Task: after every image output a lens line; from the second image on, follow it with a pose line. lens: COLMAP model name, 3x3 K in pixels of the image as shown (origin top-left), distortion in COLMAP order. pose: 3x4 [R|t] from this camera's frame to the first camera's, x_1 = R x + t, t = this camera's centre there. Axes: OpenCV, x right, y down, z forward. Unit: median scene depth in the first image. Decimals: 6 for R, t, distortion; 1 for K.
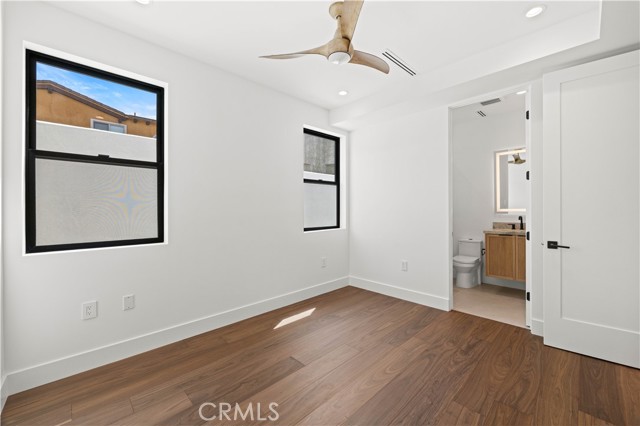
lens RADIAL K [[262.4, 0, 324.1], [0, 262.4, 210.2], [0, 0, 1]] dist [0.002507, 0.000367]
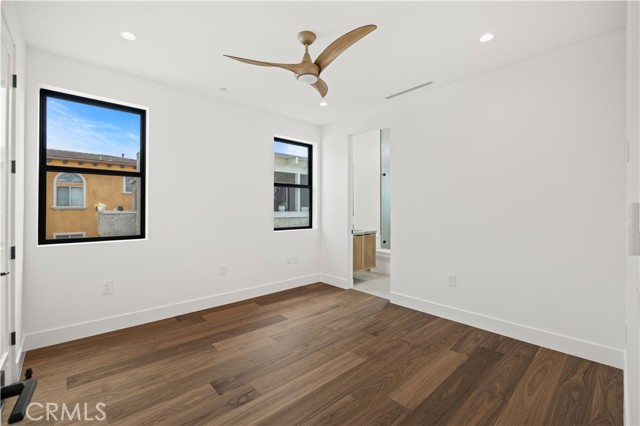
lens RADIAL K [[283.4, 0, 323.0], [0, 283.4, 209.8], [0, 0, 1]] dist [-0.004764, -0.000648]
pose [[0.998500, -0.003911, -0.054608, 0.273601], [0.003496, 0.999964, -0.007703, 0.001966], [0.054636, 0.007501, 0.998478, -0.247888]]
